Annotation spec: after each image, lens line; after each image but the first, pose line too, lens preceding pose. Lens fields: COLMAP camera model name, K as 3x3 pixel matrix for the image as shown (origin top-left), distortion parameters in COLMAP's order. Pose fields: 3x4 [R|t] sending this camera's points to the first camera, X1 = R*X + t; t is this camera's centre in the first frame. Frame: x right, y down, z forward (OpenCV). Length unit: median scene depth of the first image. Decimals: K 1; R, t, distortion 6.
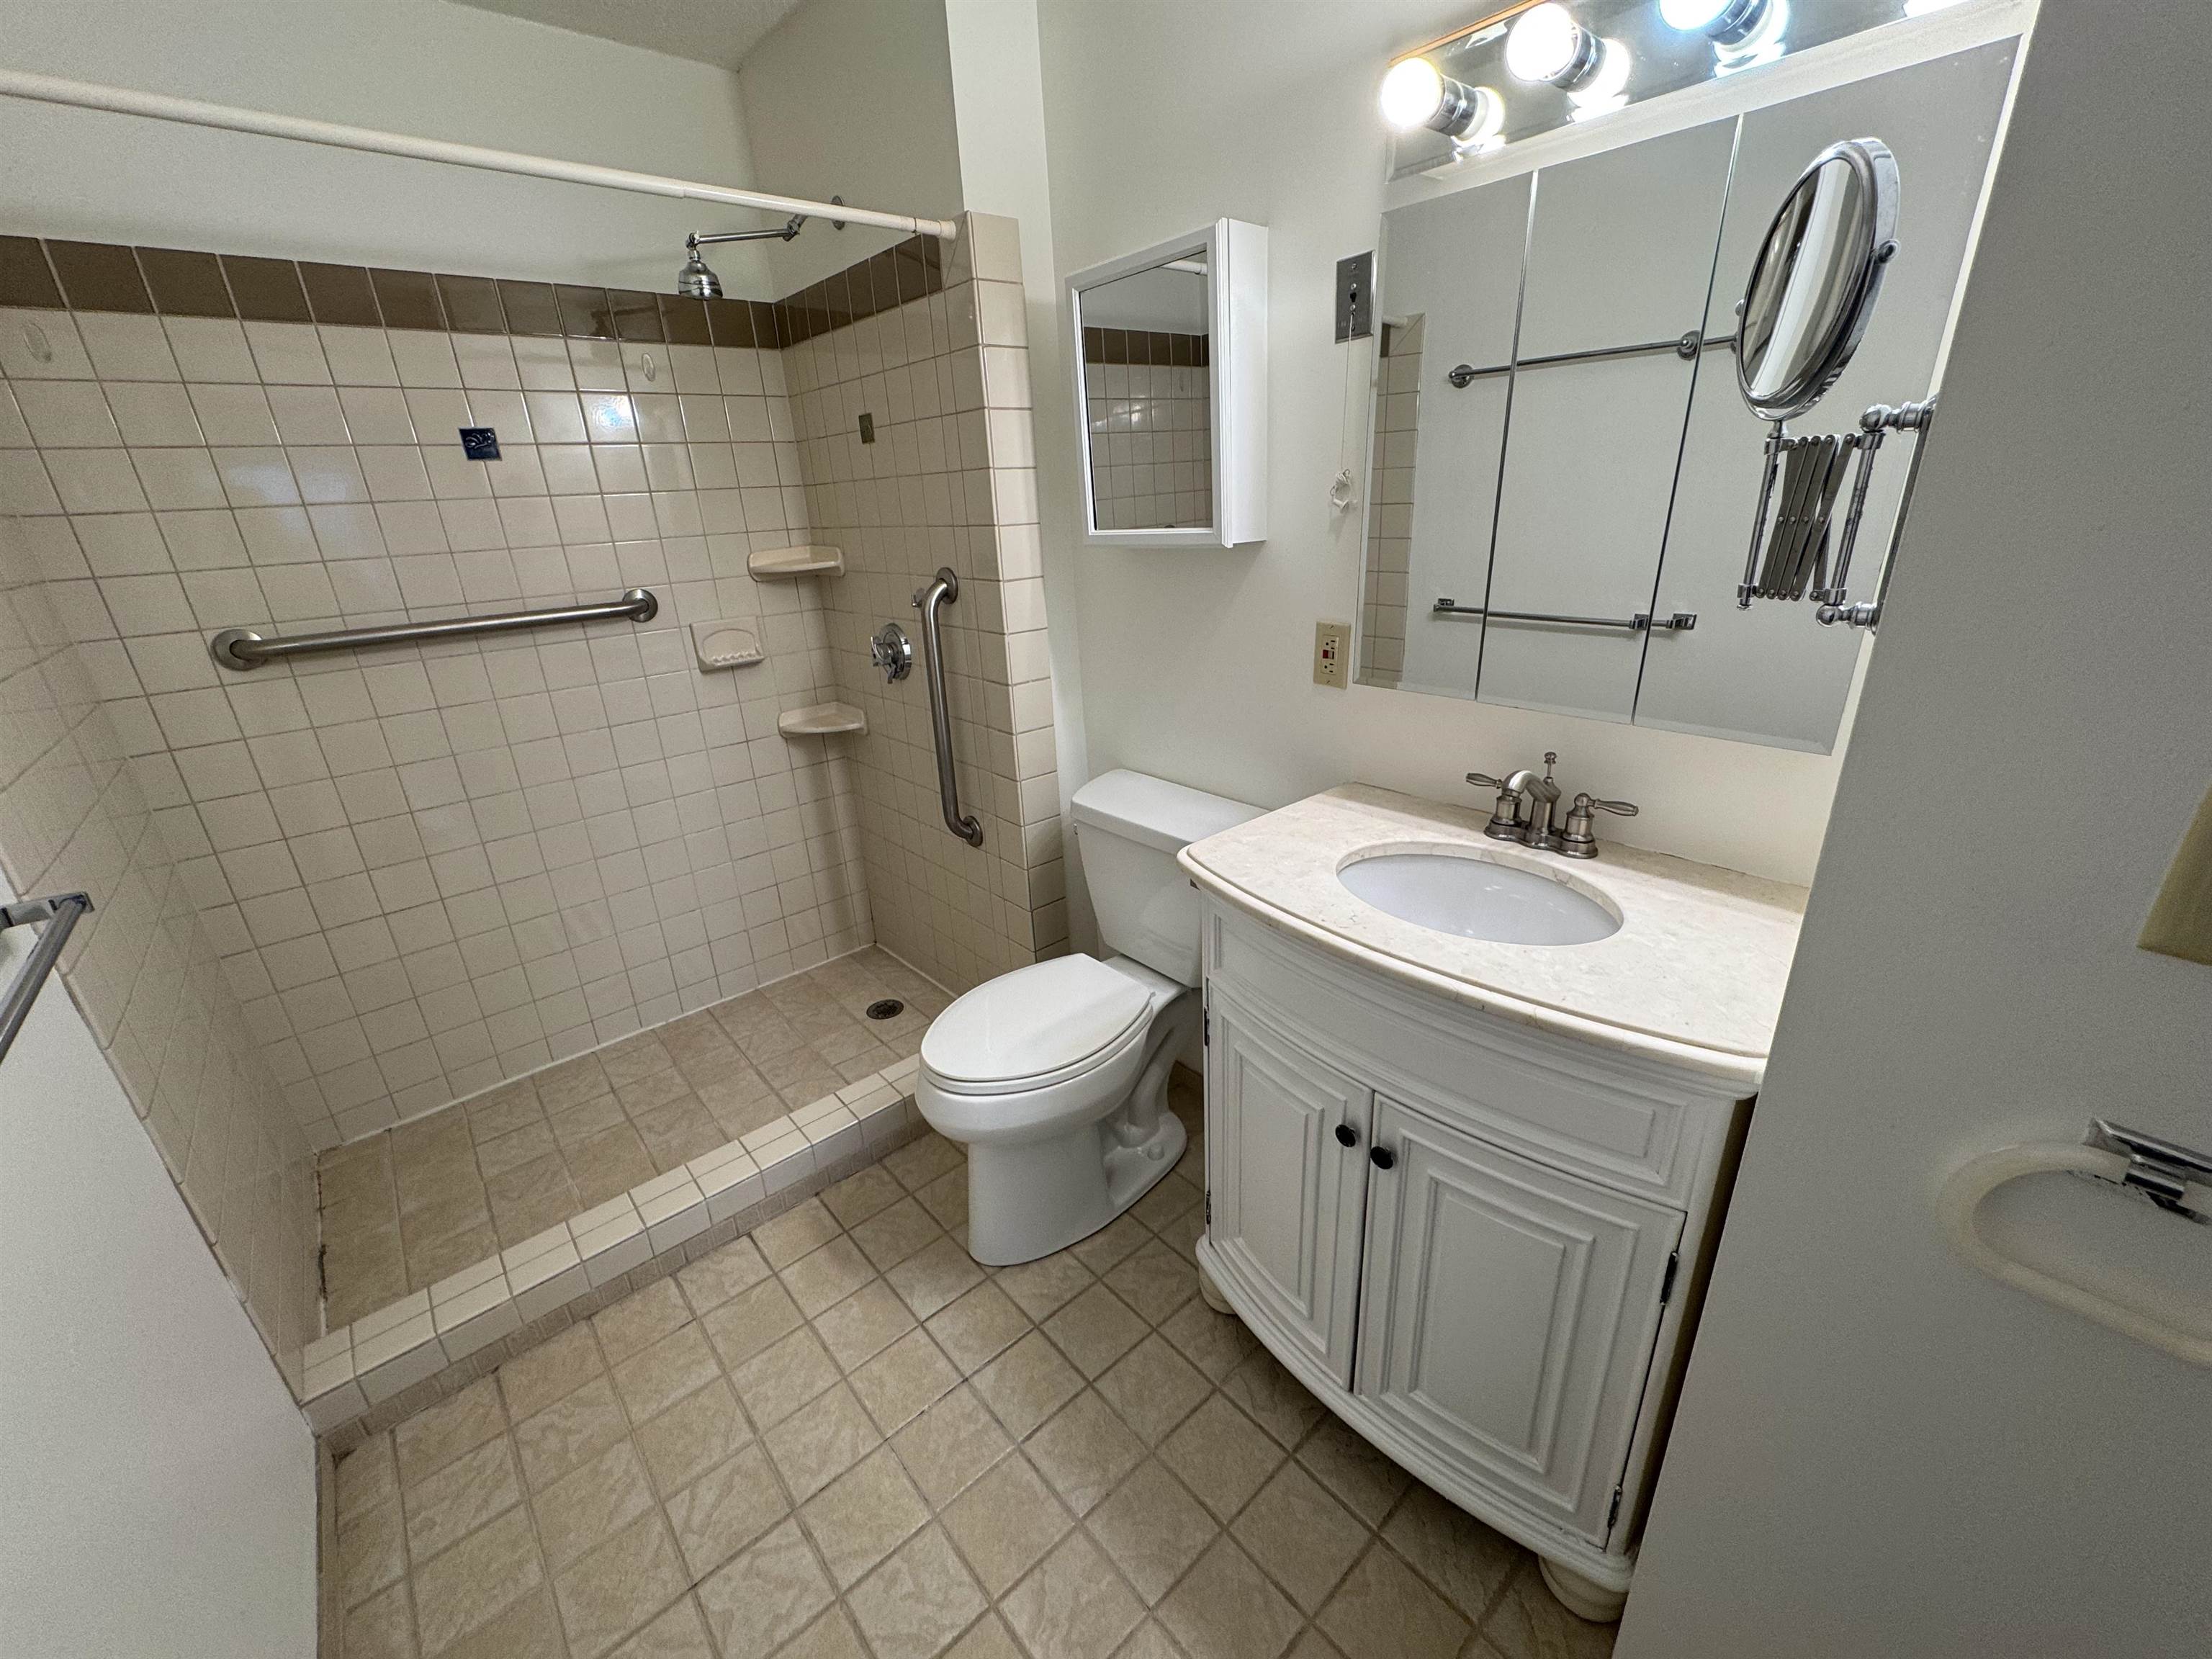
lens RADIAL K [[882.4, 0, 1103.6], [0, 882.4, 828.8], [0, 0, 1]] dist [-0.003261, 0.000243]
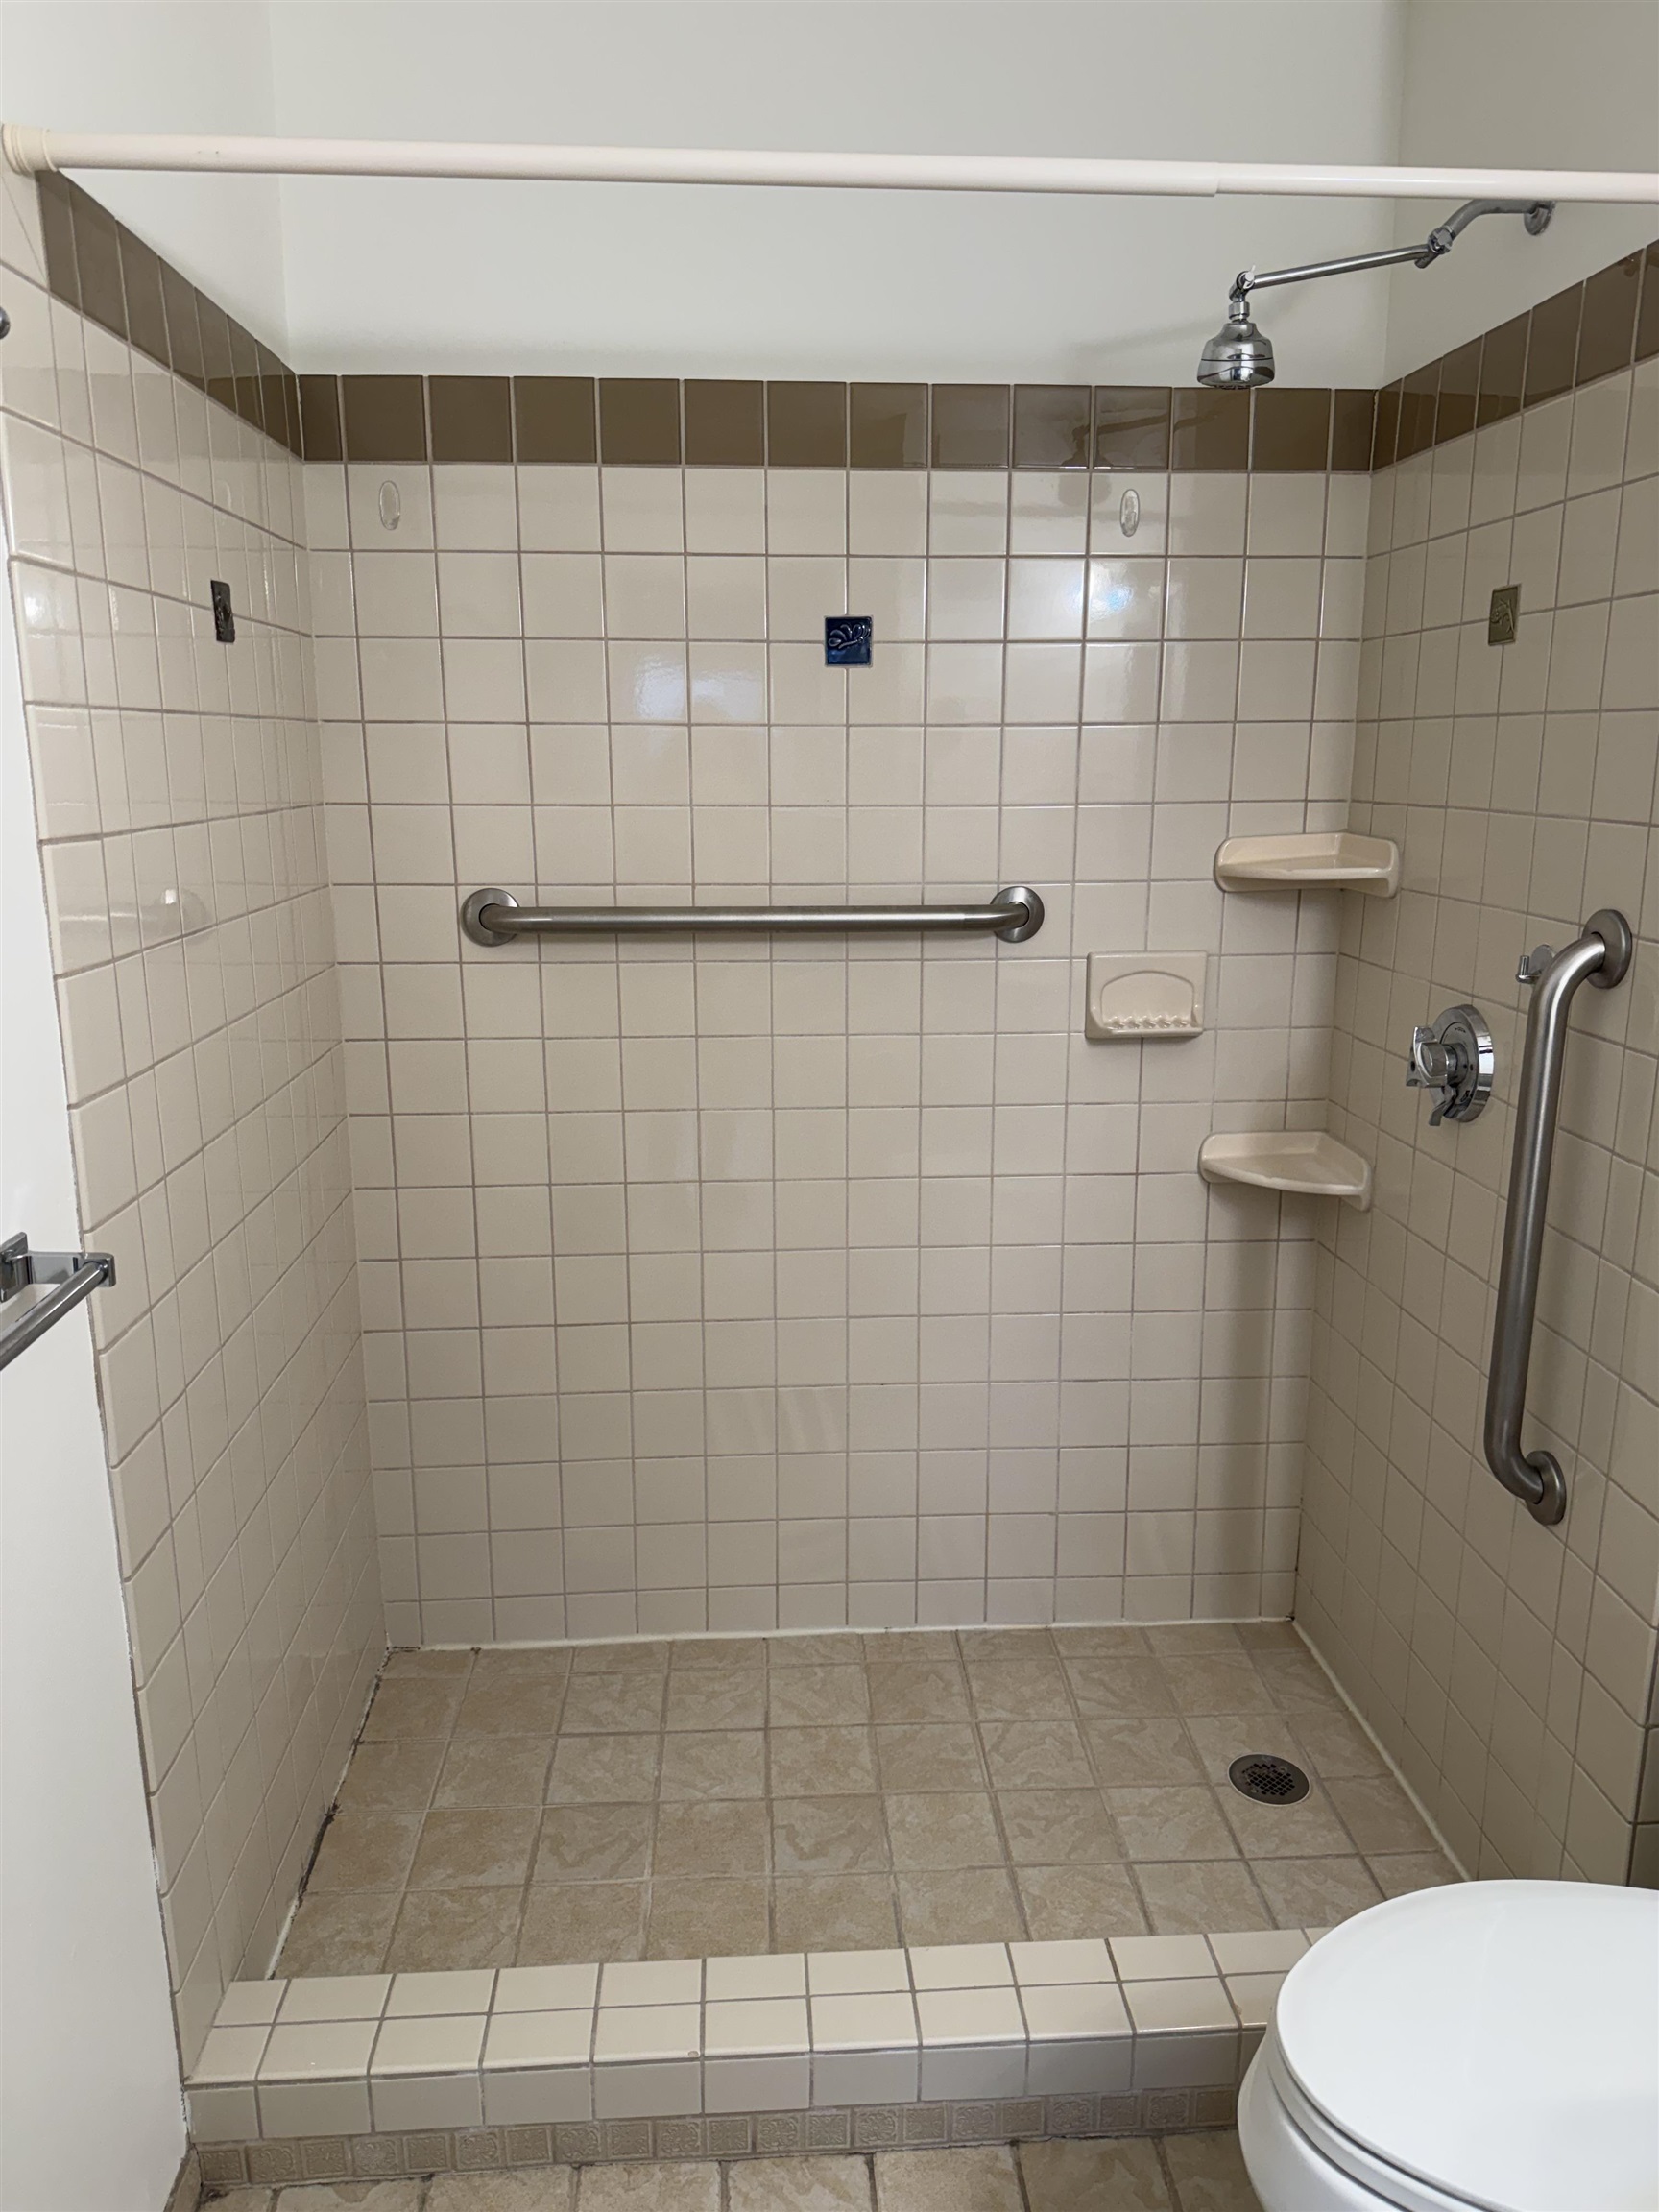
lens RADIAL K [[1555.8, 0, 830.2], [0, 1555.8, 1106.1], [0, 0, 1]] dist [0.049574, -0.067304]
pose [[0.793943, 0.181663, -0.580219, -0.015296], [-0.252299, 0.966713, -0.042562, -0.078705], [0.553173, 0.180181, 0.813348, 0.176958]]
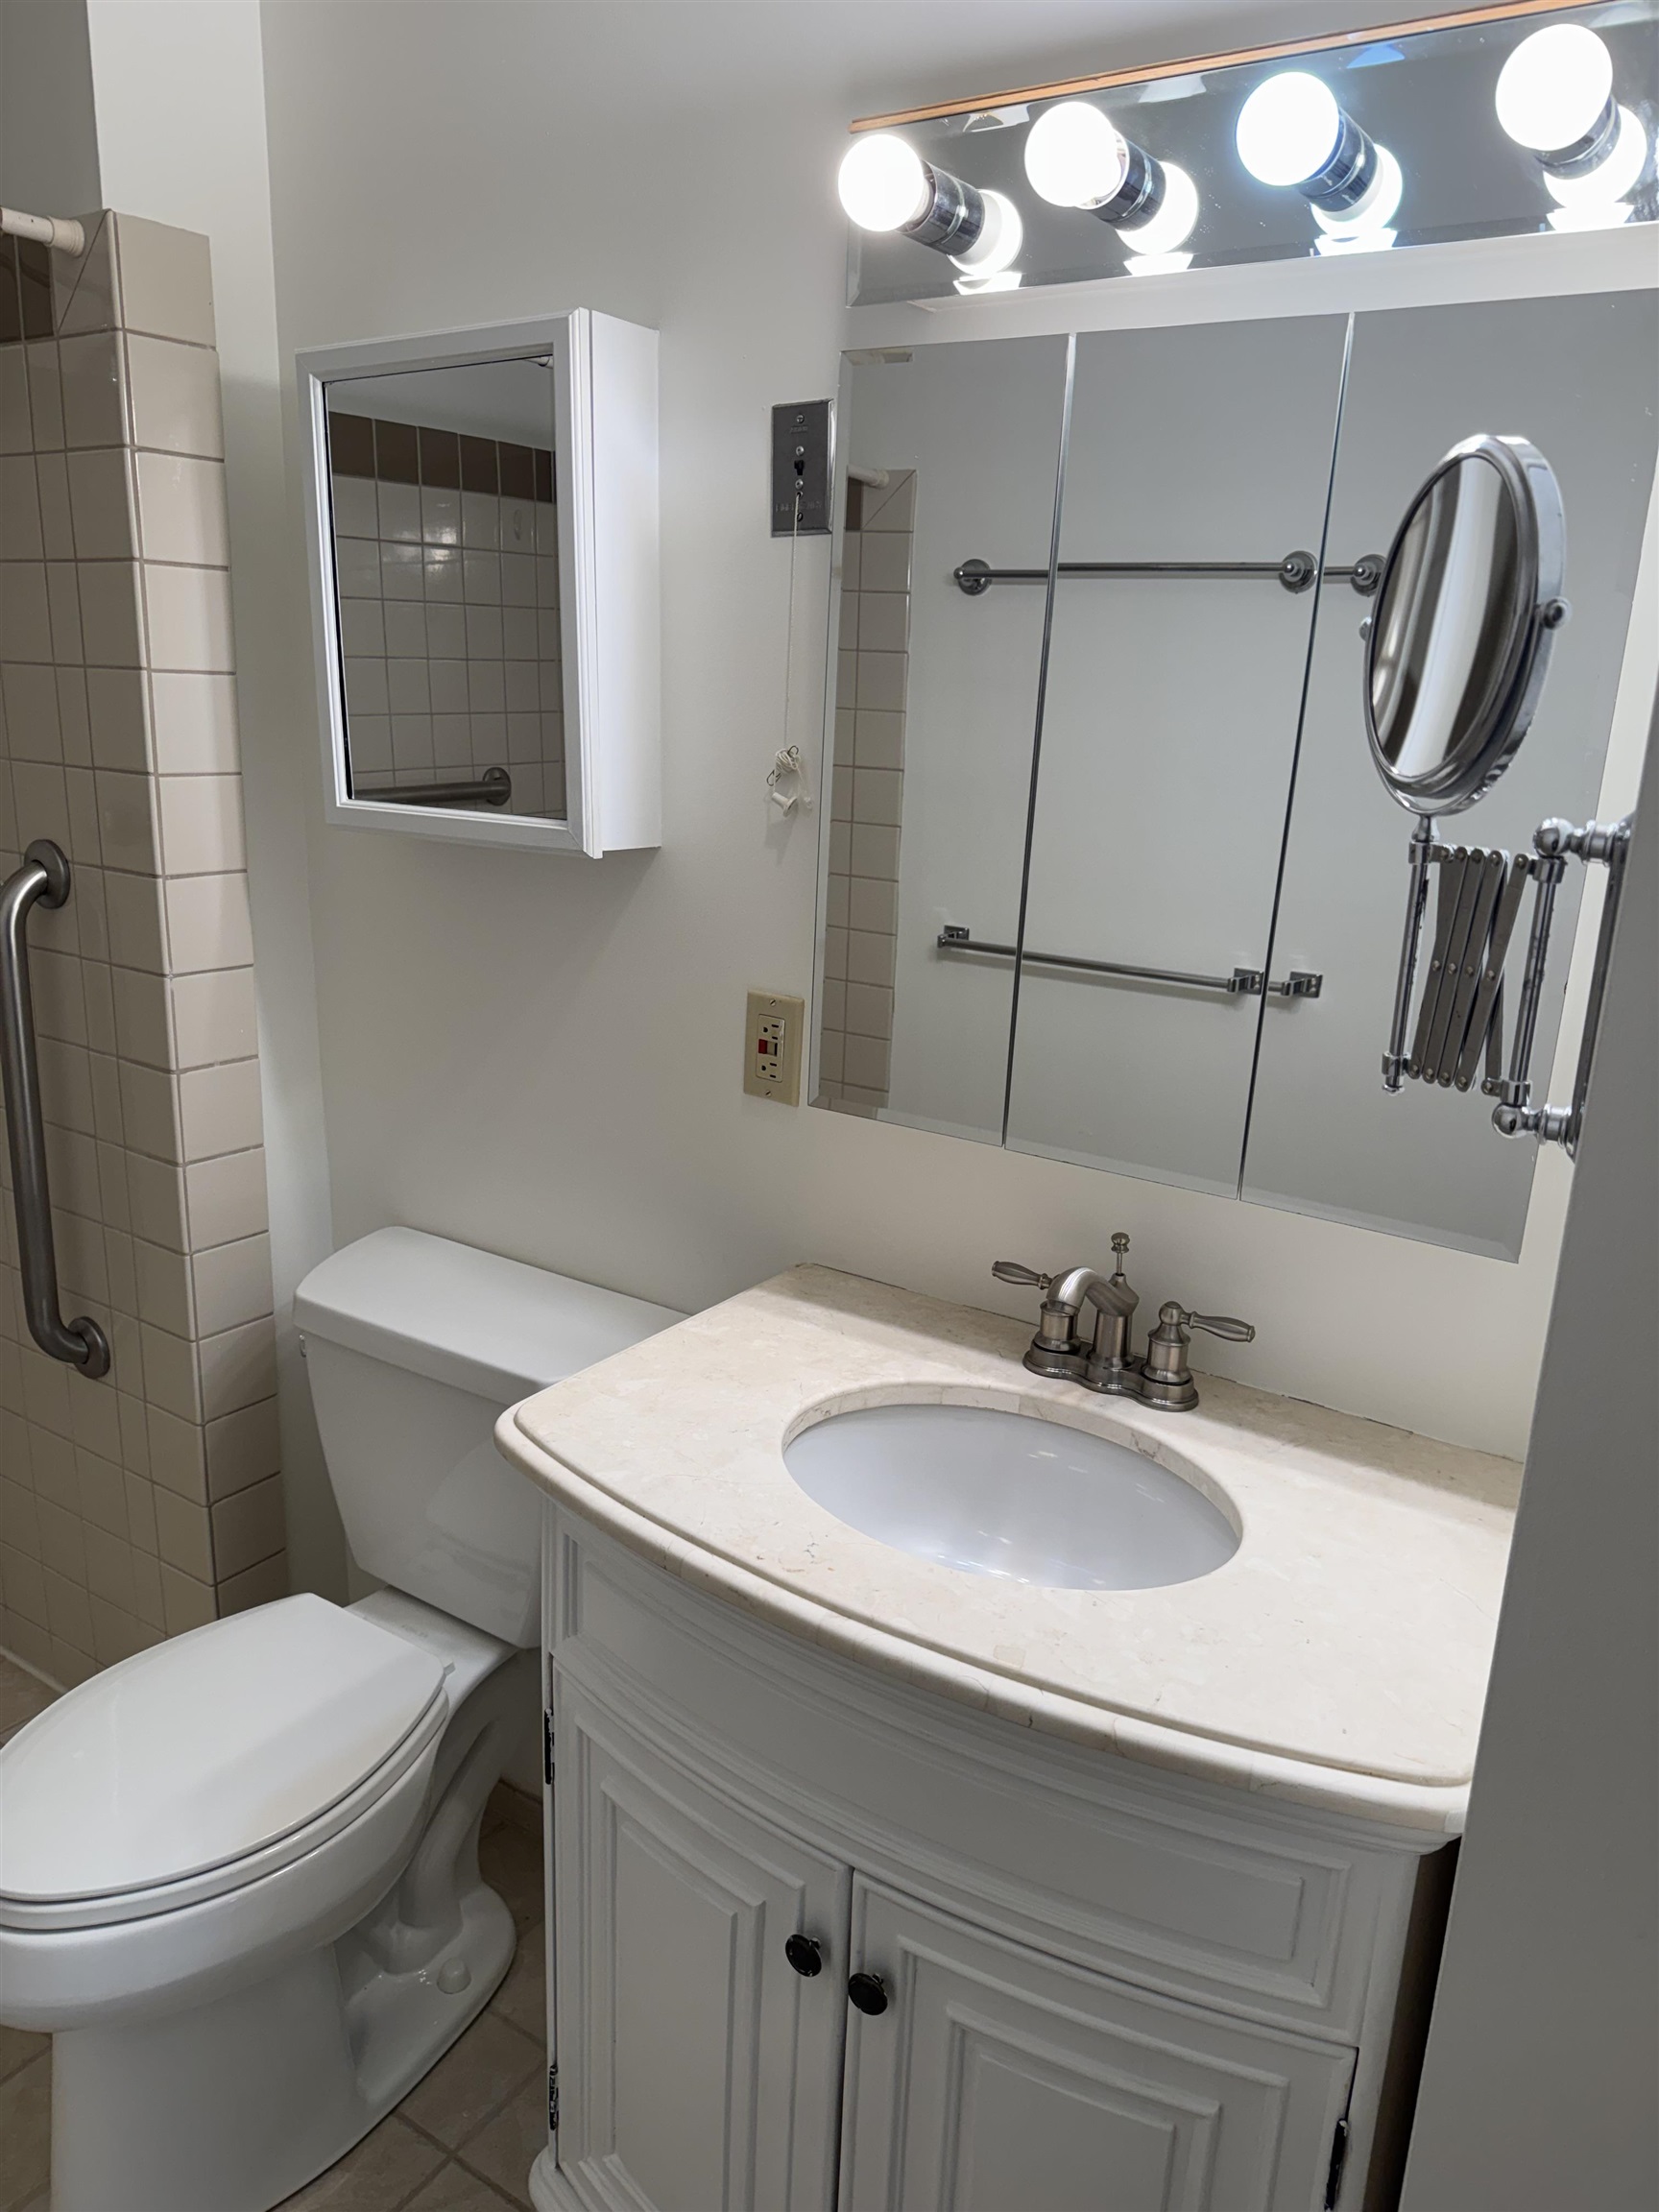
lens RADIAL K [[1555.8, 0, 827.3], [0, 1555.8, 1107.1], [0, 0, 1]] dist [0.049574, -0.067304]
pose [[0.960640, 0.013273, 0.277479, 0.009546], [0.014787, 0.994999, -0.098786, -0.053019], [-0.277402, 0.099000, 0.955640, 0.014974]]
